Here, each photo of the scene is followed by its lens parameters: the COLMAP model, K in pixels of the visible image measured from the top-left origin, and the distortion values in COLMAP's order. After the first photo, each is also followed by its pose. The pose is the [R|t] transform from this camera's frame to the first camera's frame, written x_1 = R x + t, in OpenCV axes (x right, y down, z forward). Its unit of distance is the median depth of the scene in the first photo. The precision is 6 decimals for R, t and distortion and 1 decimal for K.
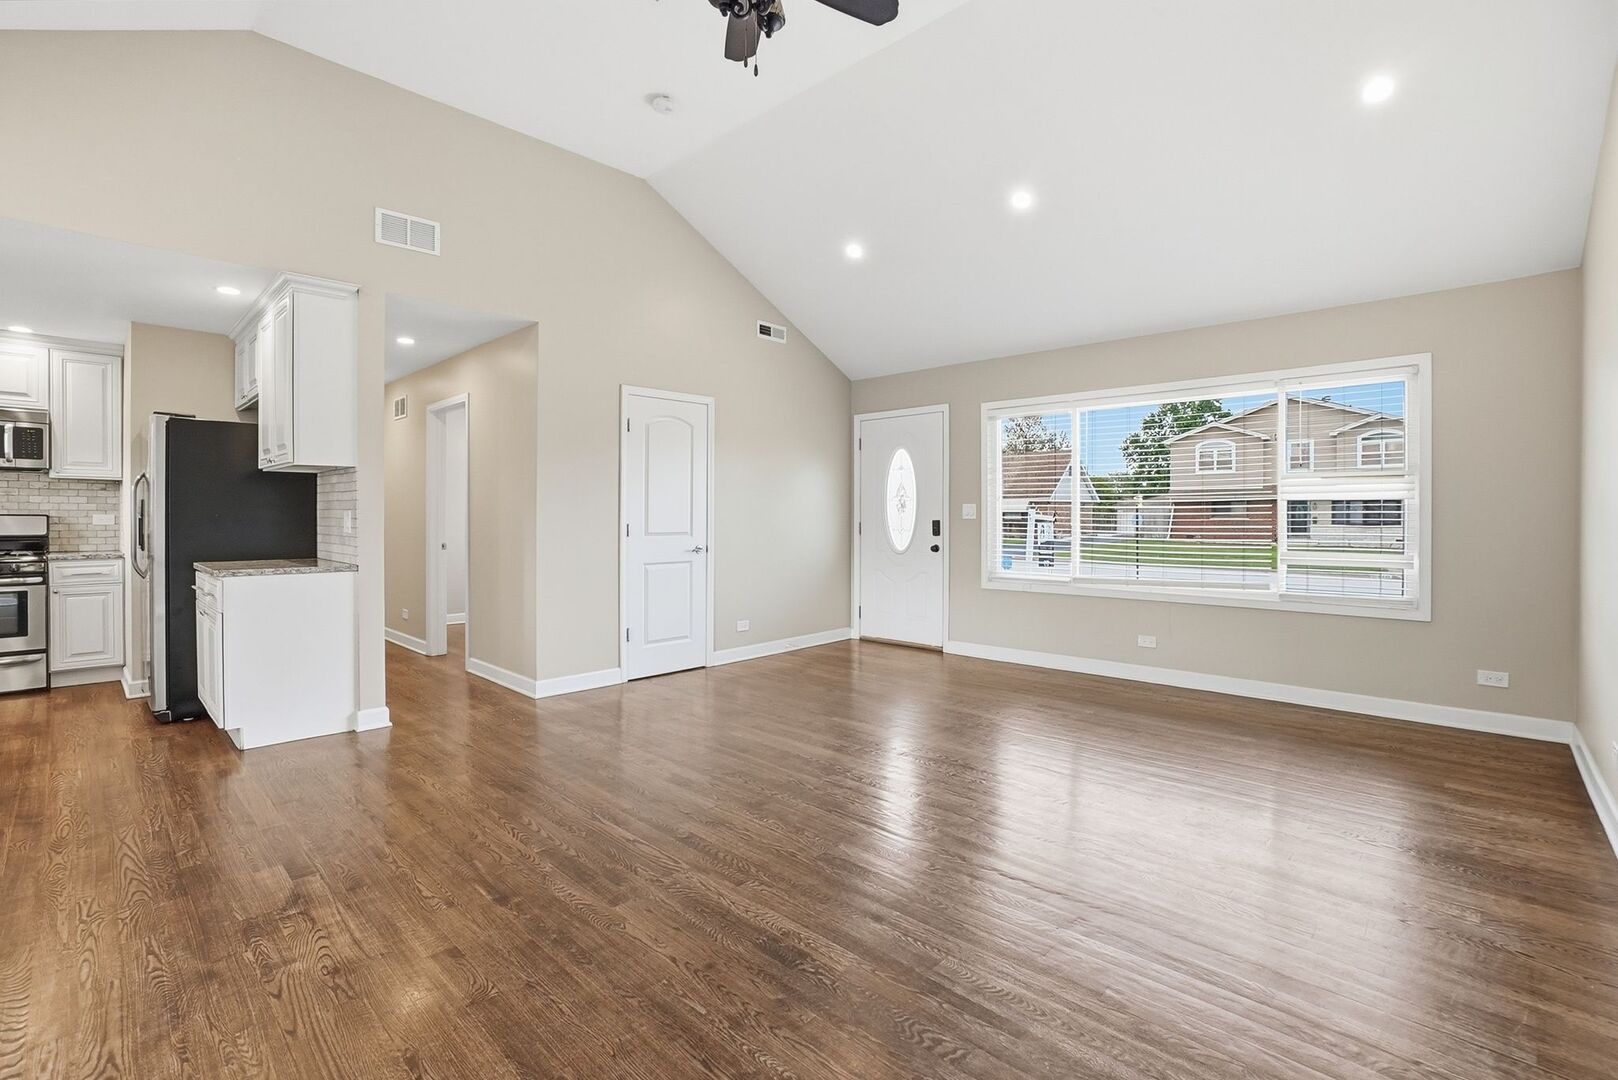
lens RADIAL K [[721.5, 0, 805.7], [0, 721.5, 530.4], [0, 0, 1]] dist [-0.015147, -0.000002]
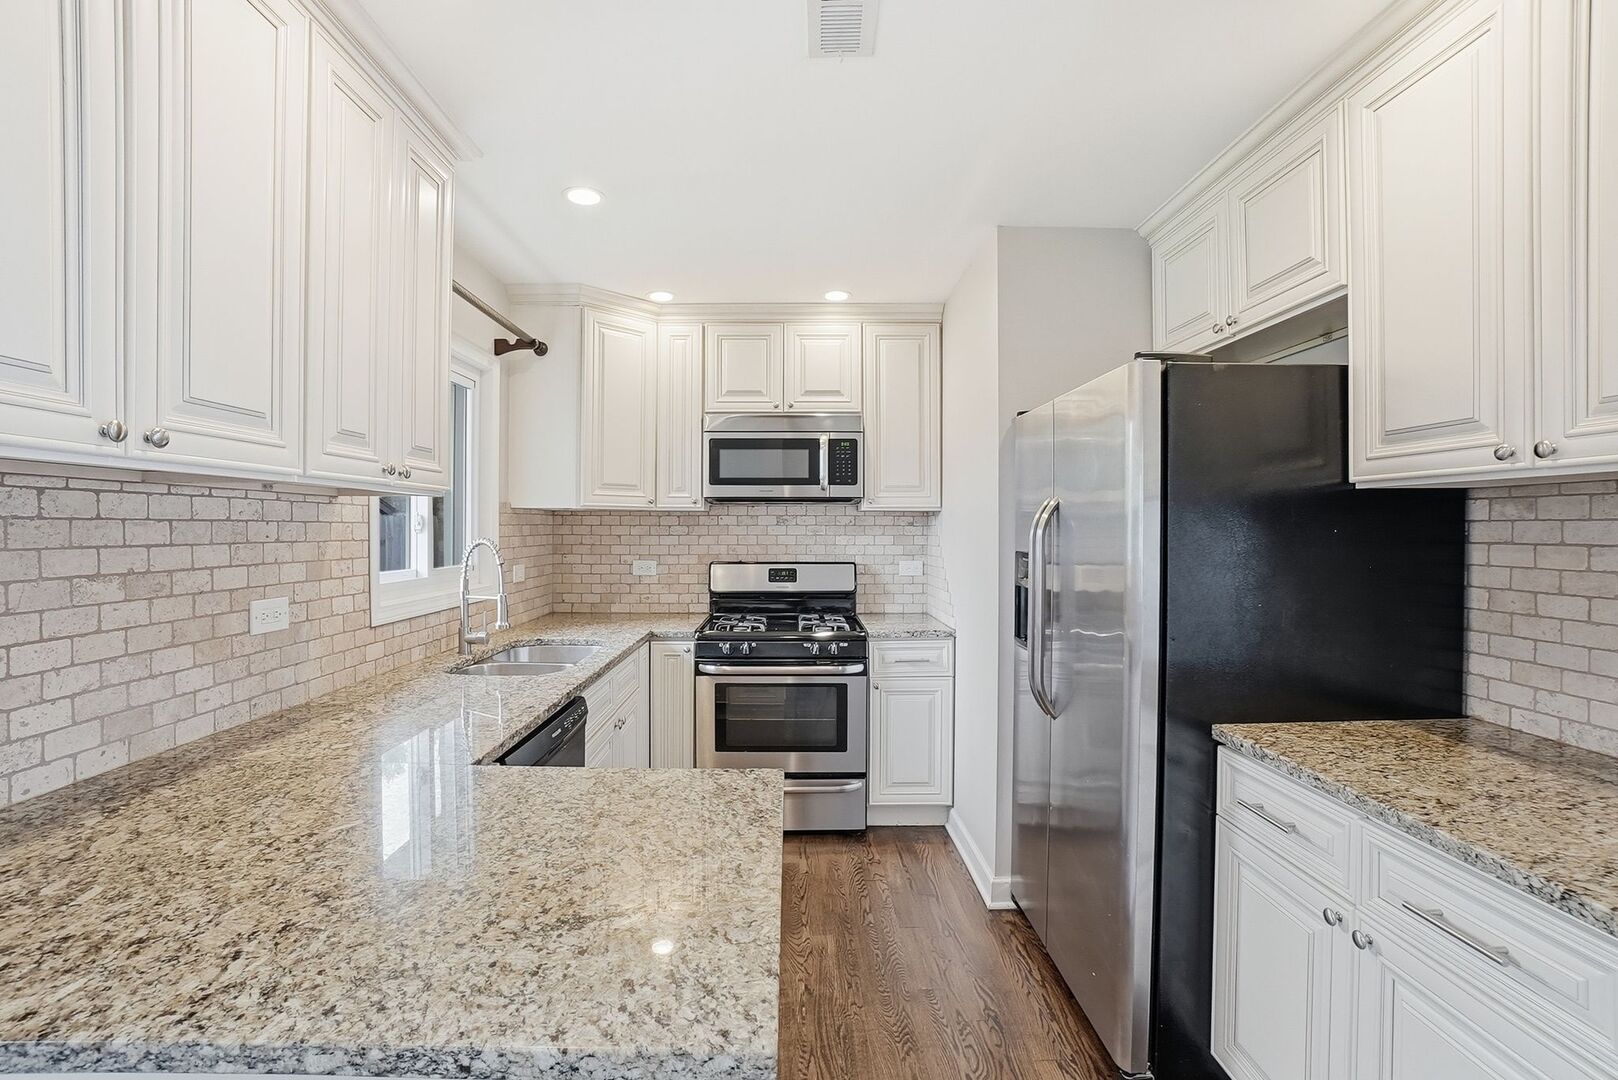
lens RADIAL K [[721.5, 0, 805.7], [0, 721.5, 530.4], [0, 0, 1]] dist [-0.015147, -0.000002]
pose [[0.717703, -0.003390, -0.696341, -0.631463], [-0.002243, 0.999972, -0.007180, -0.051155], [0.696346, 0.006715, 0.717675, 0.469990]]
